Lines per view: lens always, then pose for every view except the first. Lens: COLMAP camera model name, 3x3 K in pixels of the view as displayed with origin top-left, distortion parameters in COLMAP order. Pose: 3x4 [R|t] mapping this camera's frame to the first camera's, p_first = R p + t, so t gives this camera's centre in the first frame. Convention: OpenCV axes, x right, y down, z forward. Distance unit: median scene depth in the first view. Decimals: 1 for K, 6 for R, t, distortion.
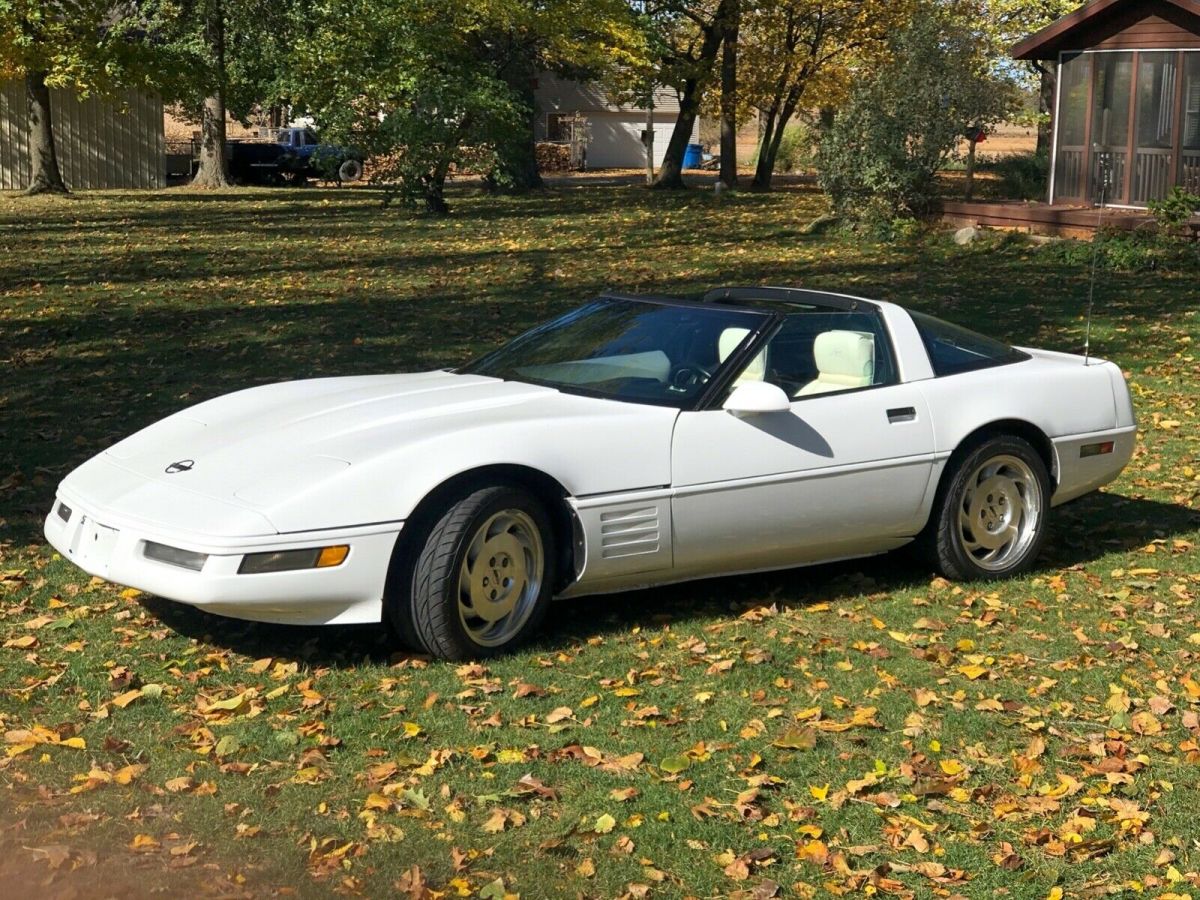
lens RADIAL K [[1938.5, 0, 600.0], [0, 1938.5, 450.0], [0, 0, 1]] dist [0.048987, 0.073637]
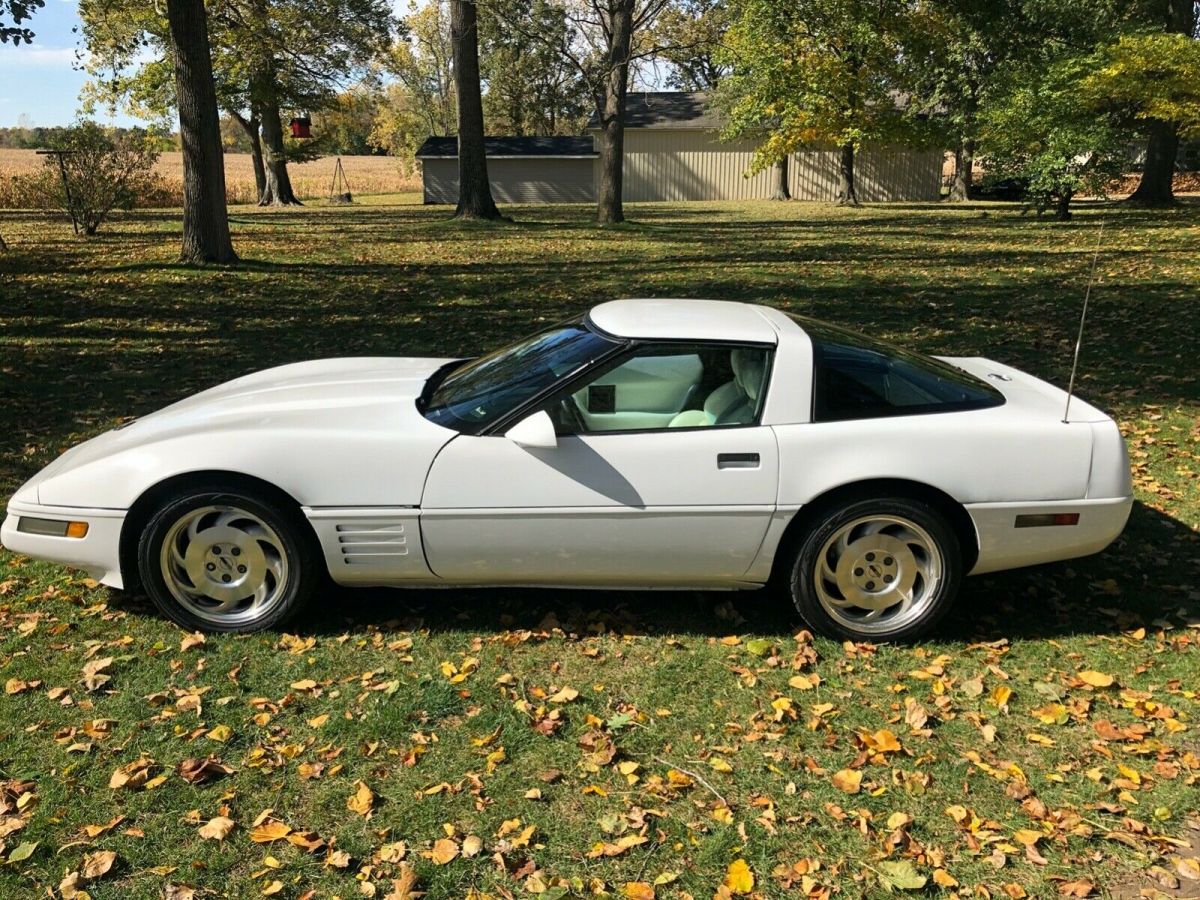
lens RADIAL K [[973.7, 0, 588.9], [0, 973.7, 448.2], [0, 0, 1]] dist [0.017743, -0.003551]
pose [[0.820812, 0.150683, -0.550964, 0.085414], [-0.086727, 0.986270, 0.140532, -0.020338], [0.564576, -0.067567, 0.822611, 0.136317]]
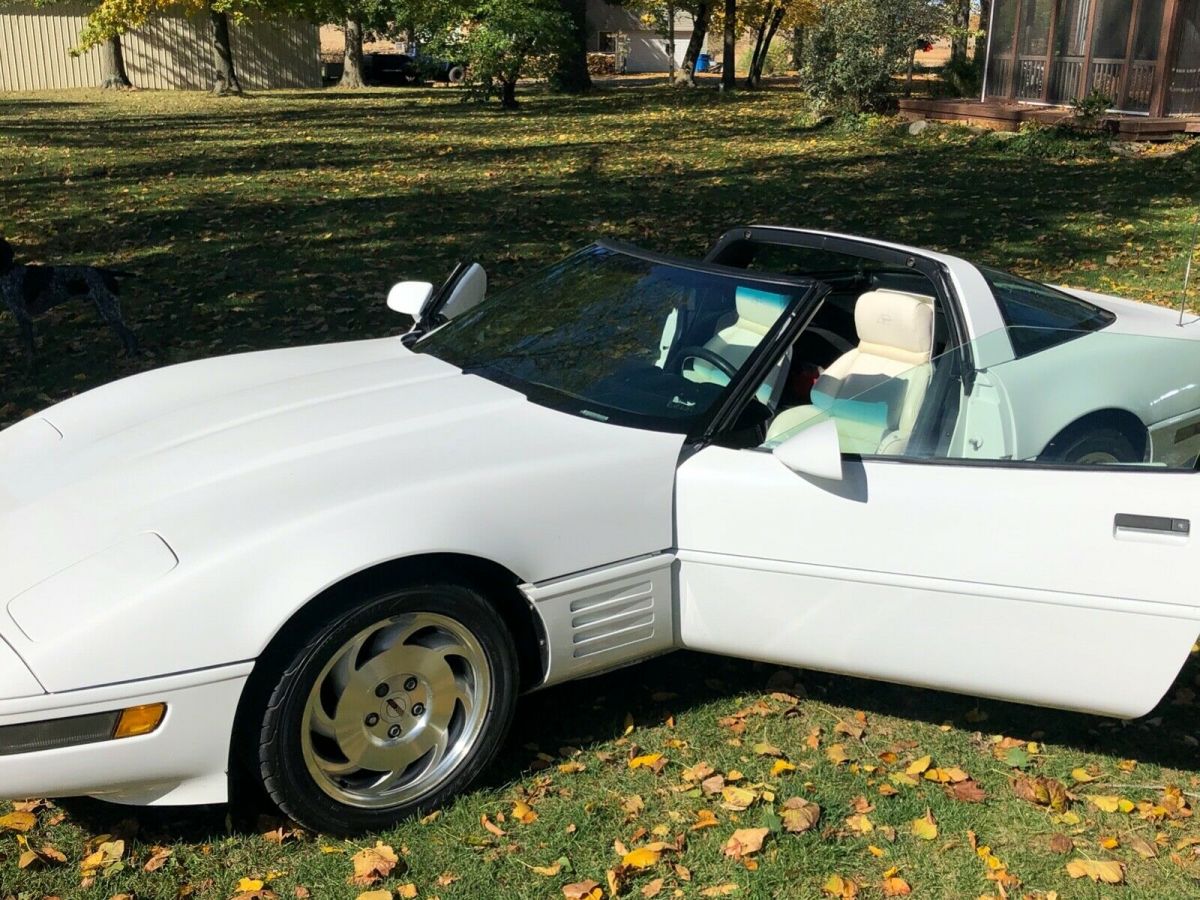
lens RADIAL K [[1285.2, 0, 605.0], [0, 1285.2, 452.2], [0, 0, 1]] dist [0.015245, -0.035084]
pose [[0.999678, 0.003566, -0.025115, 0.004901], [0.000067, 0.989696, 0.143186, -0.018417], [0.025366, -0.143141, 0.989377, 0.117464]]
